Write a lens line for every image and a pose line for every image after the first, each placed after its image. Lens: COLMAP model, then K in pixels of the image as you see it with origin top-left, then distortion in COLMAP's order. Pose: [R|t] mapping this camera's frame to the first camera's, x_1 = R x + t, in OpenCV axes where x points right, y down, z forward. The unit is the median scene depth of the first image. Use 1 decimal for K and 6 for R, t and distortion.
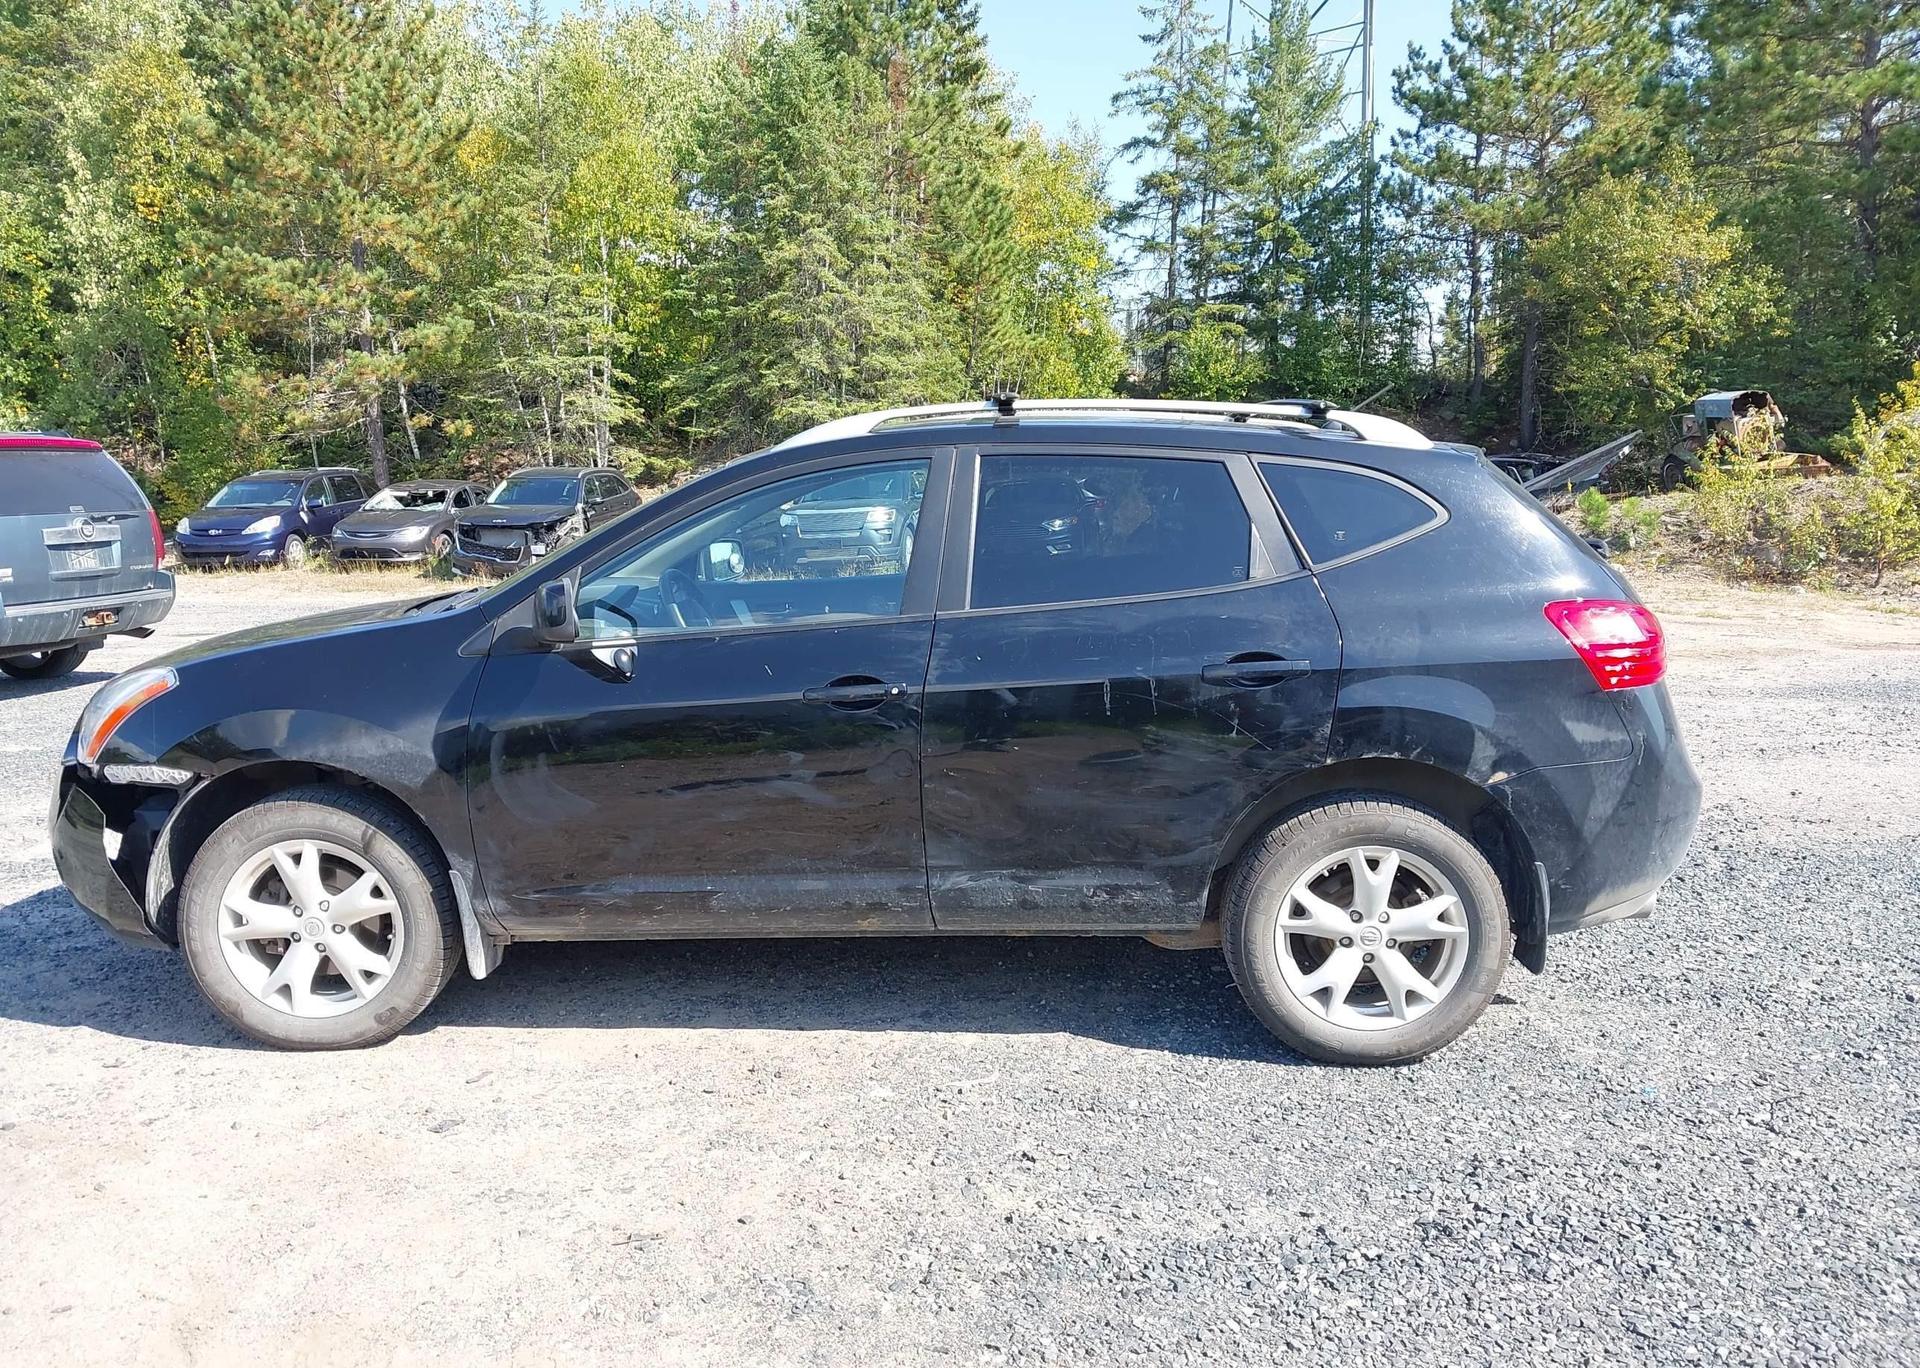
lens RADIAL K [[1538.2, 0, 938.8], [0, 1538.2, 680.8], [0, 0, 1]] dist [0.010573, -0.008431]
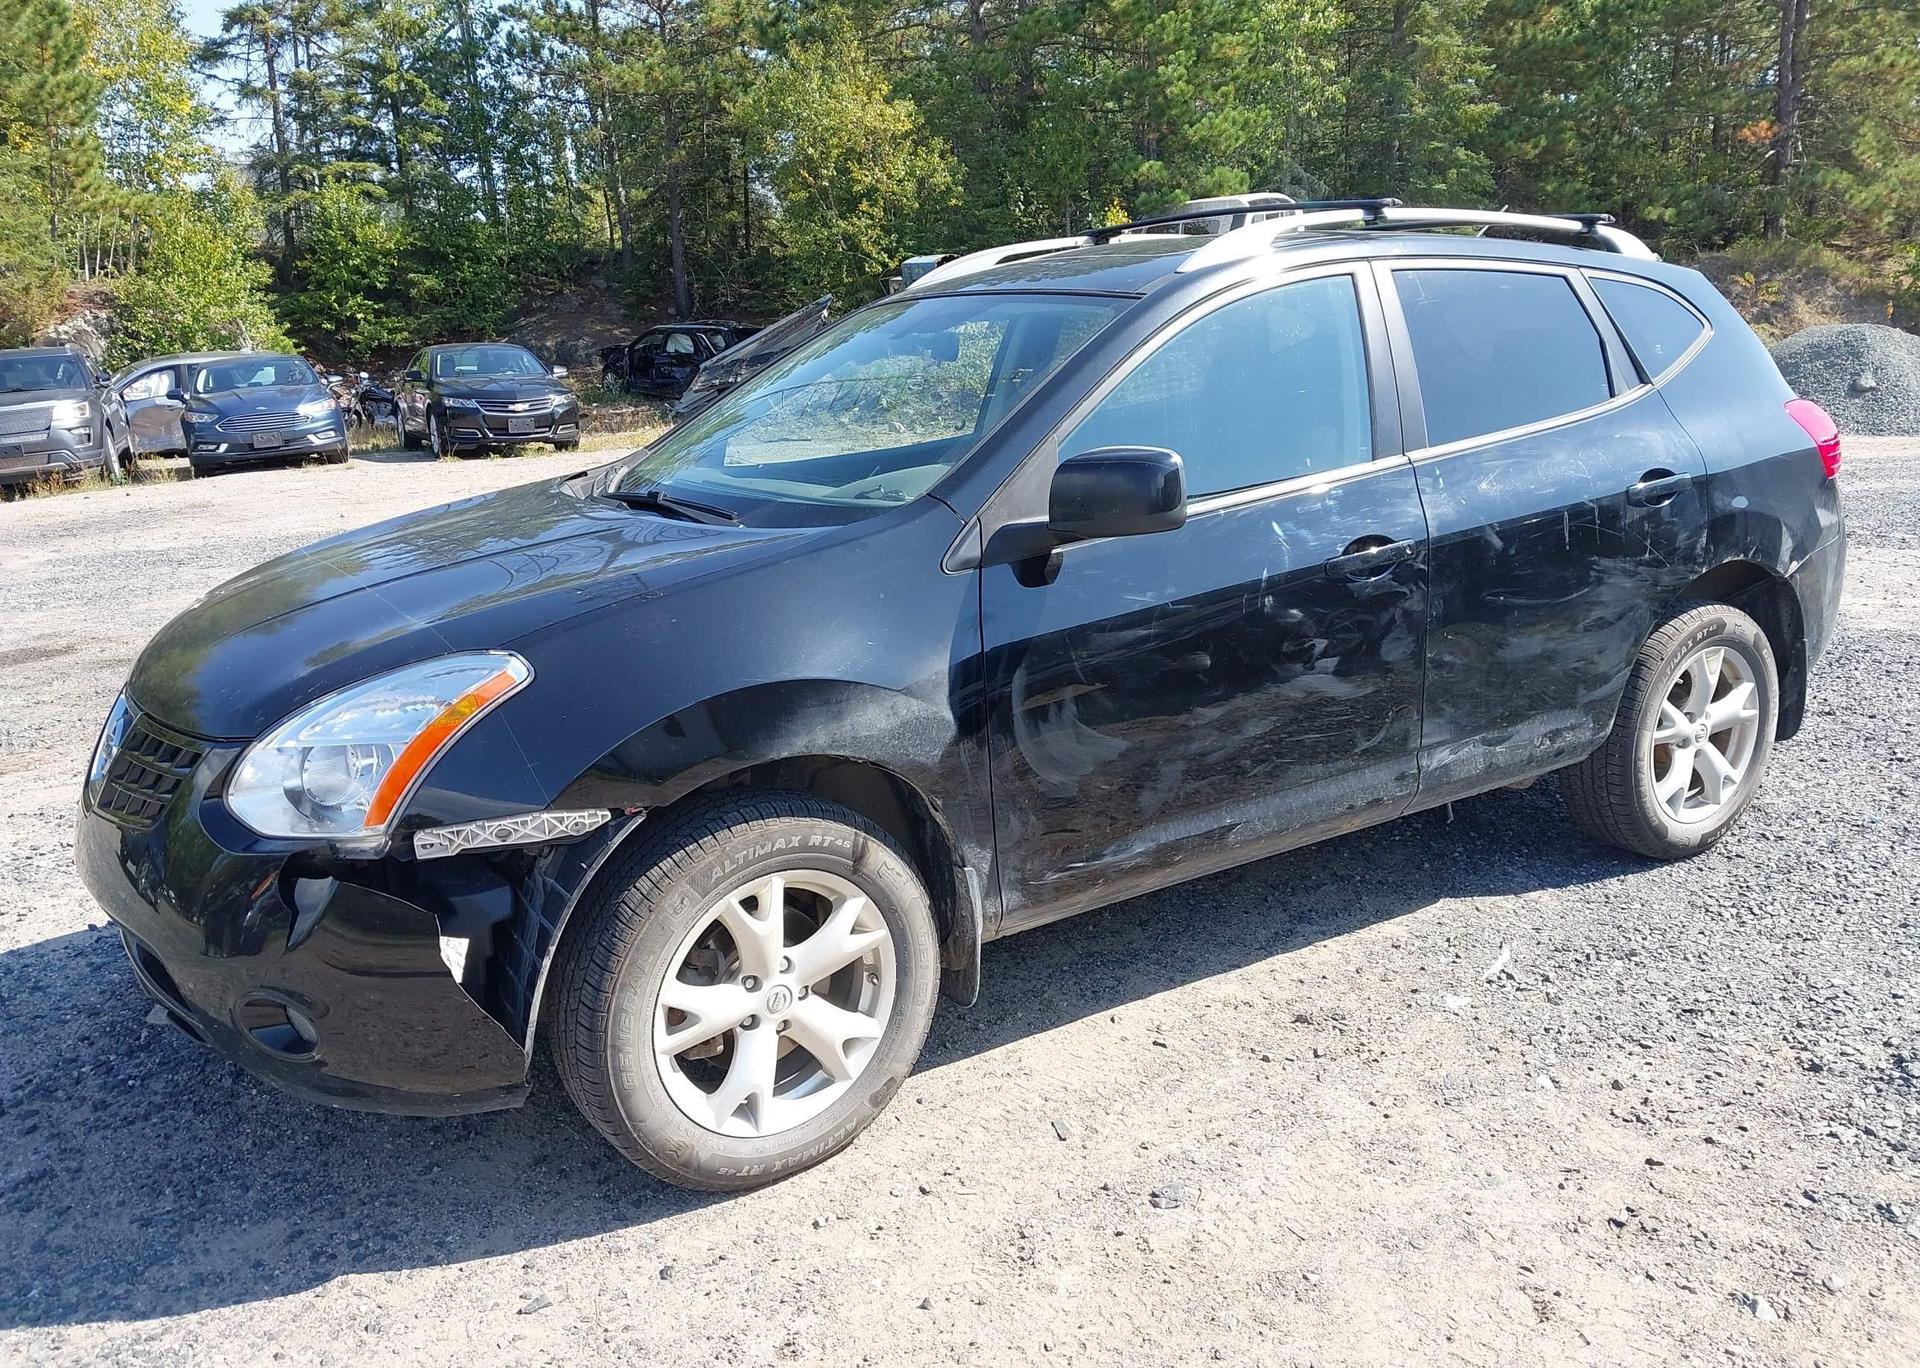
lens RADIAL K [[1521.8, 0, 960.0], [0, 1521.8, 684.0], [0, 0, 1]] dist [0.018599, 0.001745]
pose [[0.825101, -0.157151, 0.542689, -0.109115], [0.111960, 0.986968, 0.115581, -0.007010], [-0.553781, -0.034607, 0.831943, 0.065980]]
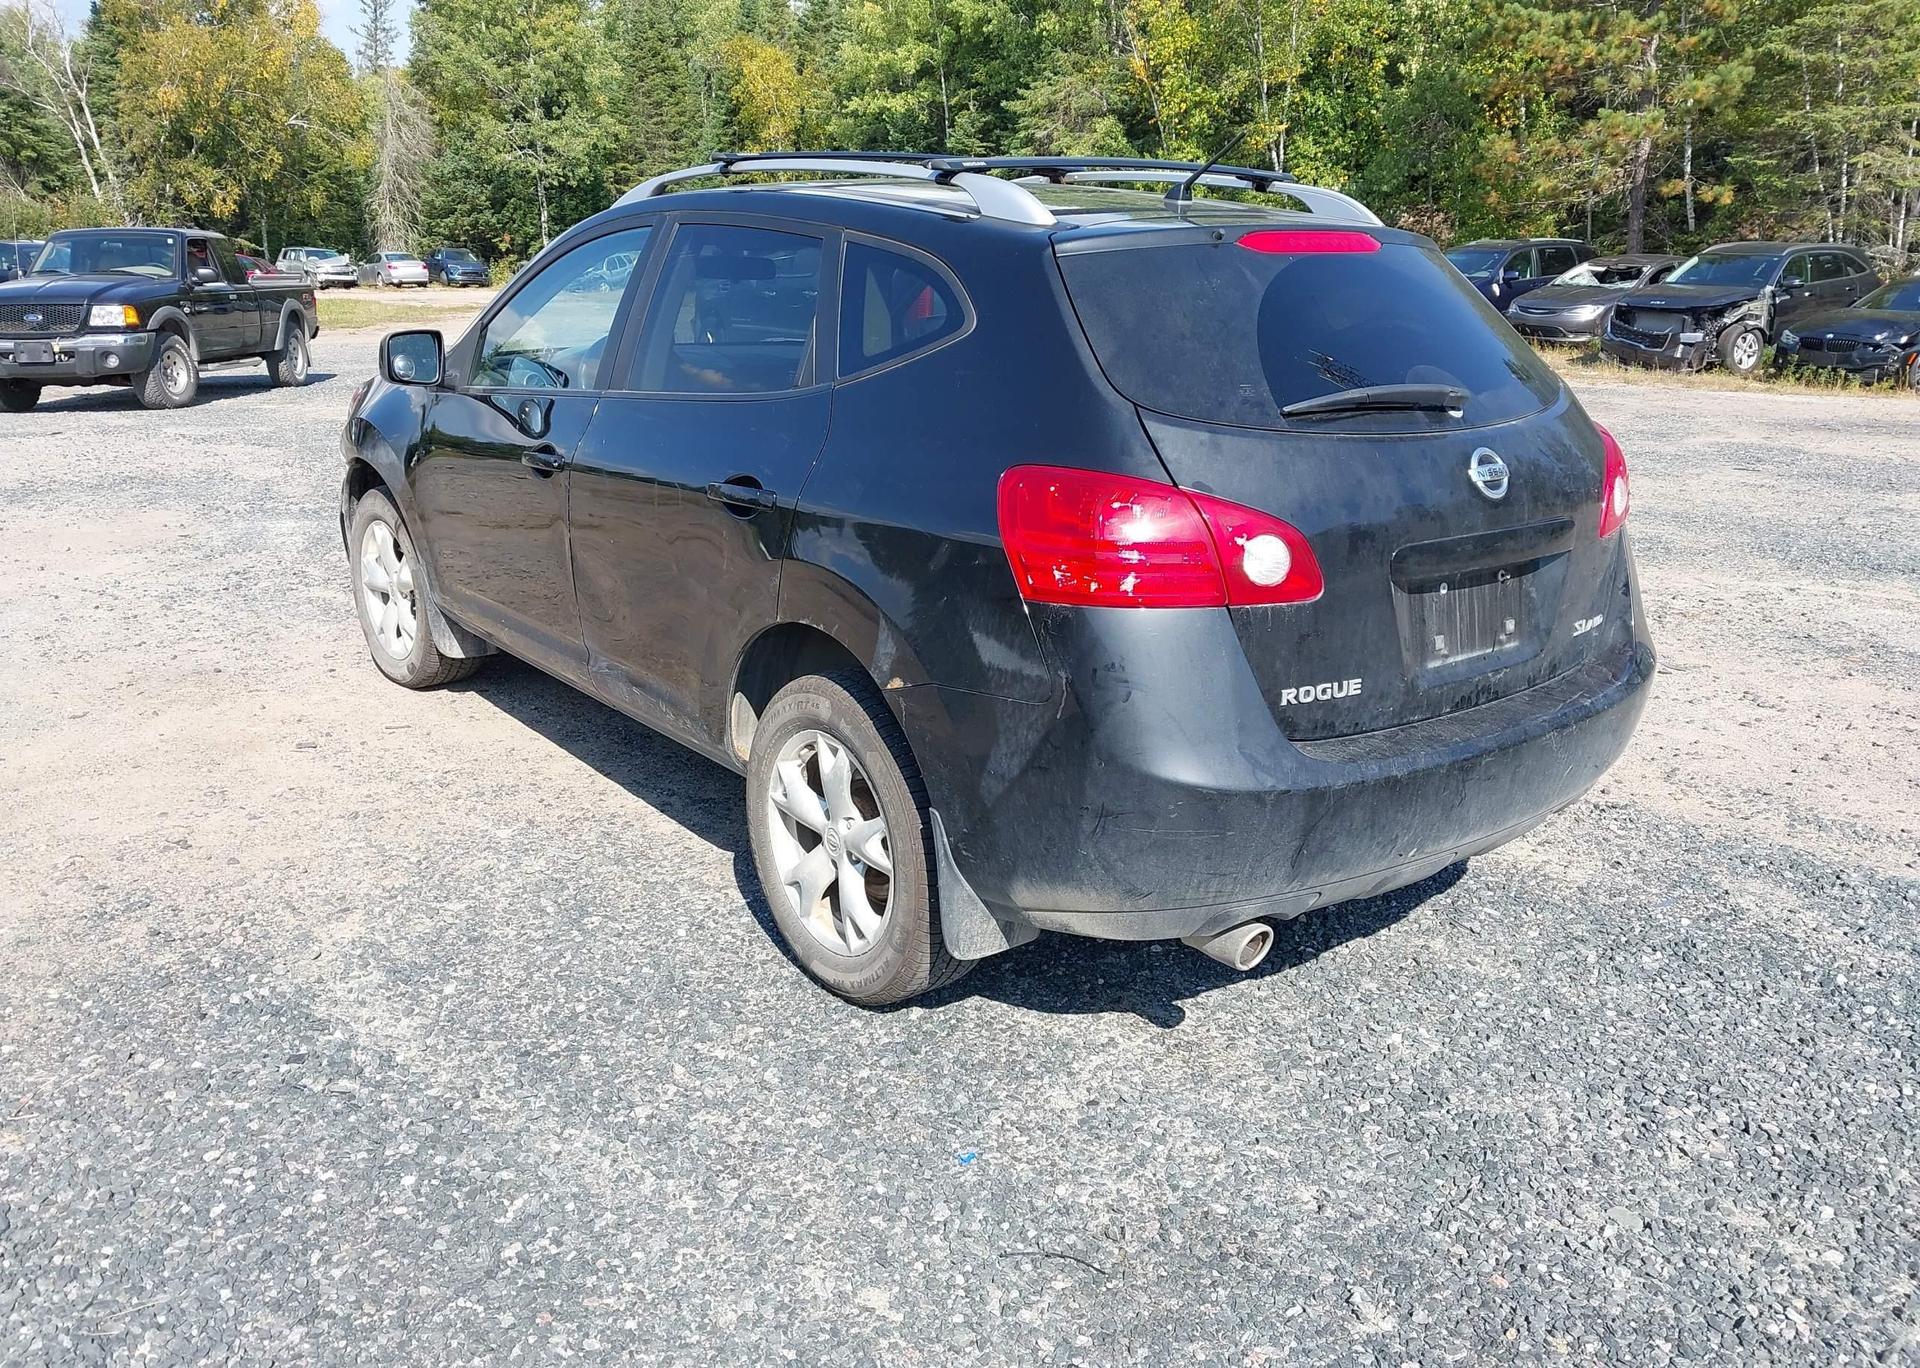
lens RADIAL K [[1538.2, 0, 938.8], [0, 1538.2, 680.8], [0, 0, 1]] dist [0.010573, -0.008431]
pose [[0.623221, 0.232974, -0.746538, 0.143527], [-0.124401, 0.971974, 0.199474, -0.013826], [0.772088, -0.031446, 0.634737, 0.083441]]
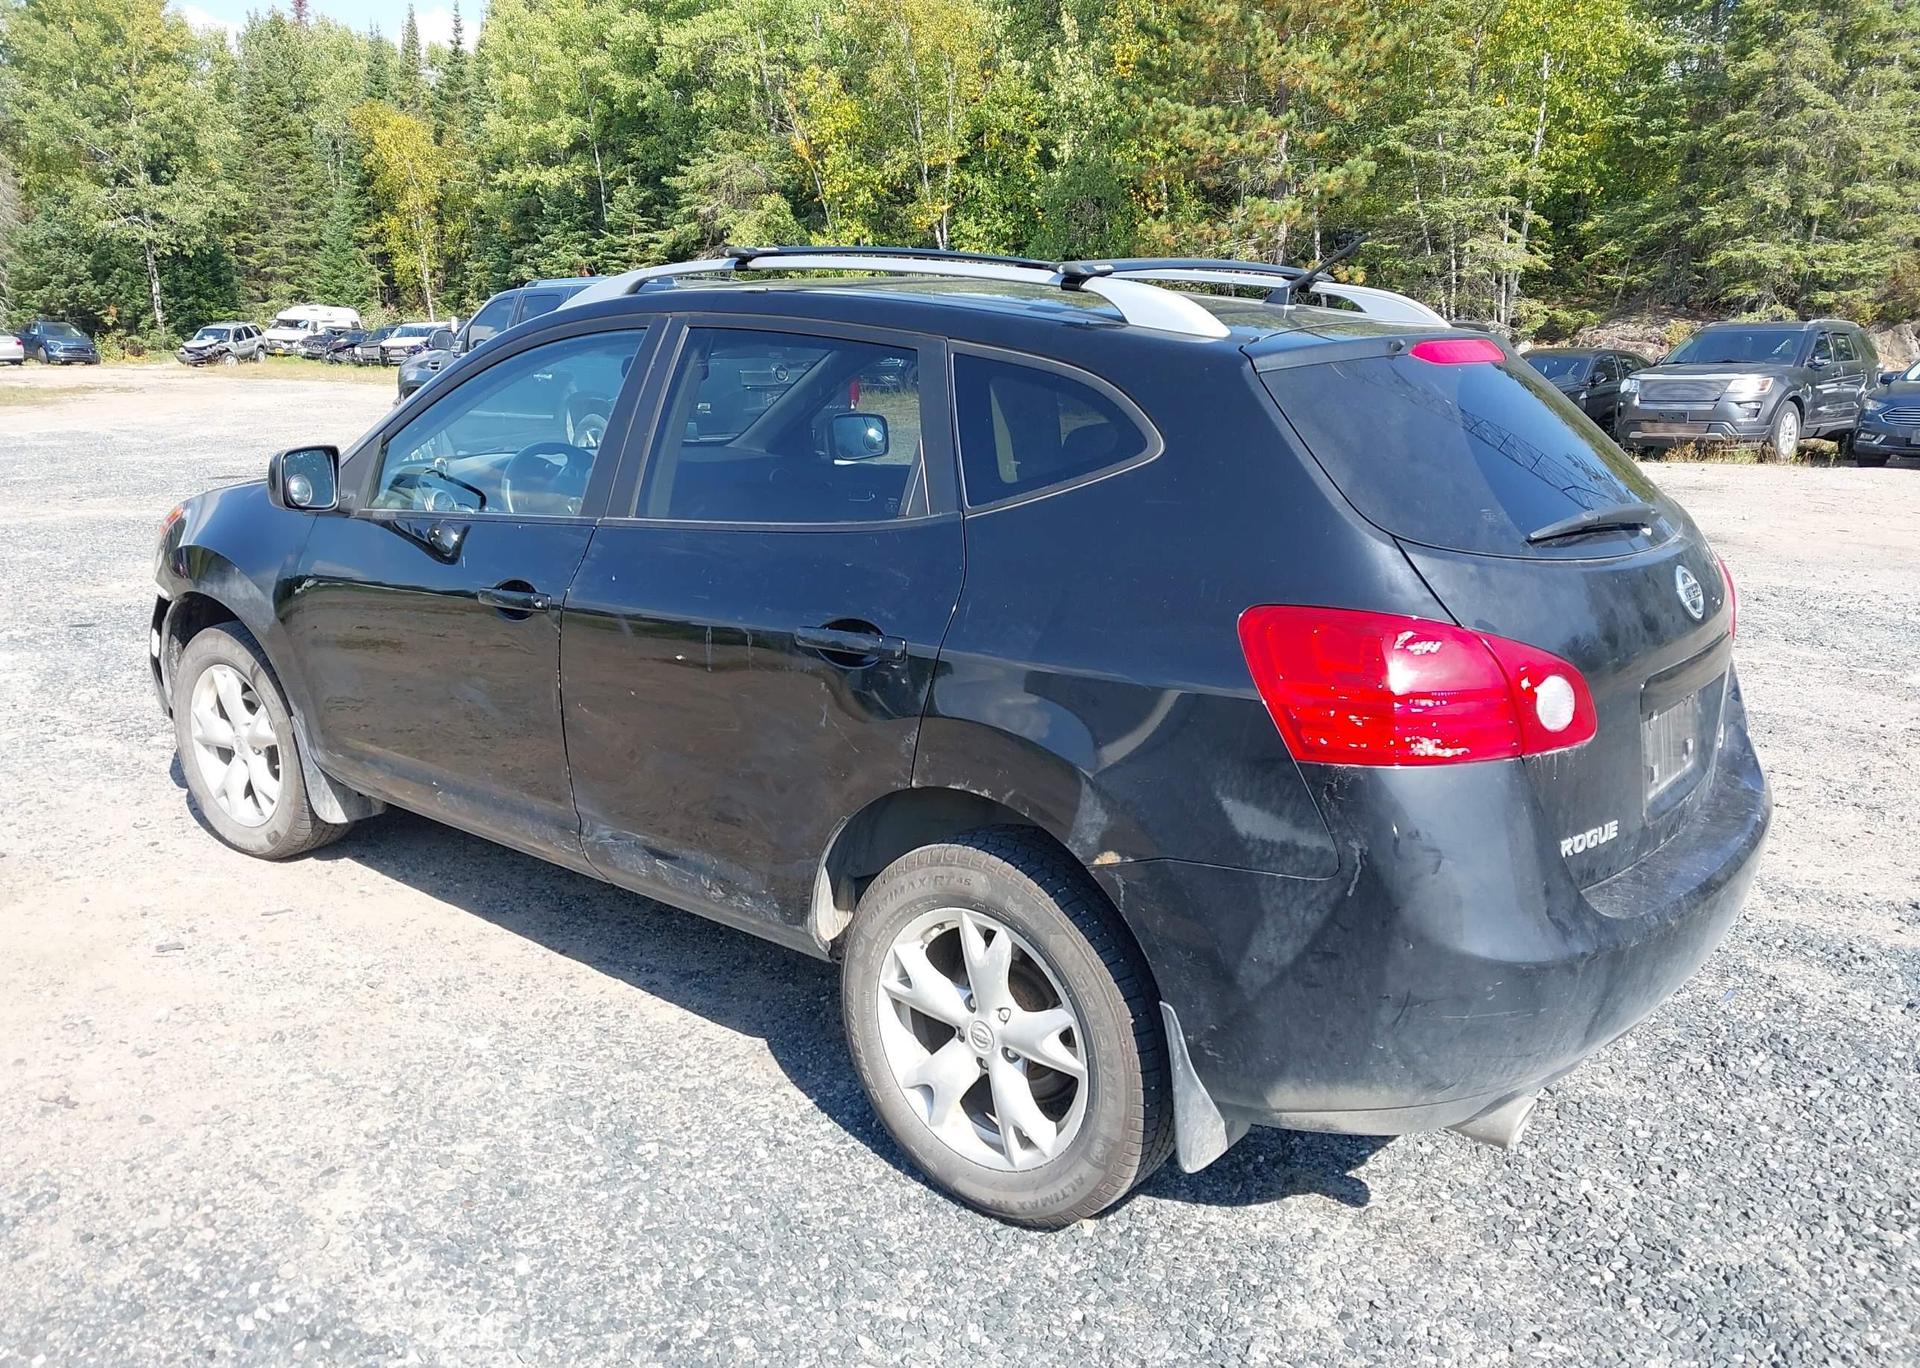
lens RADIAL K [[1529.4, 0, 942.2], [0, 1529.4, 672.7], [0, 0, 1]] dist [0.004137, -0.008431]
pose [[0.787919, 0.159988, -0.594633, 0.104069], [-0.103899, 0.986354, 0.127710, -0.013783], [0.606951, -0.038844, 0.793790, 0.069241]]
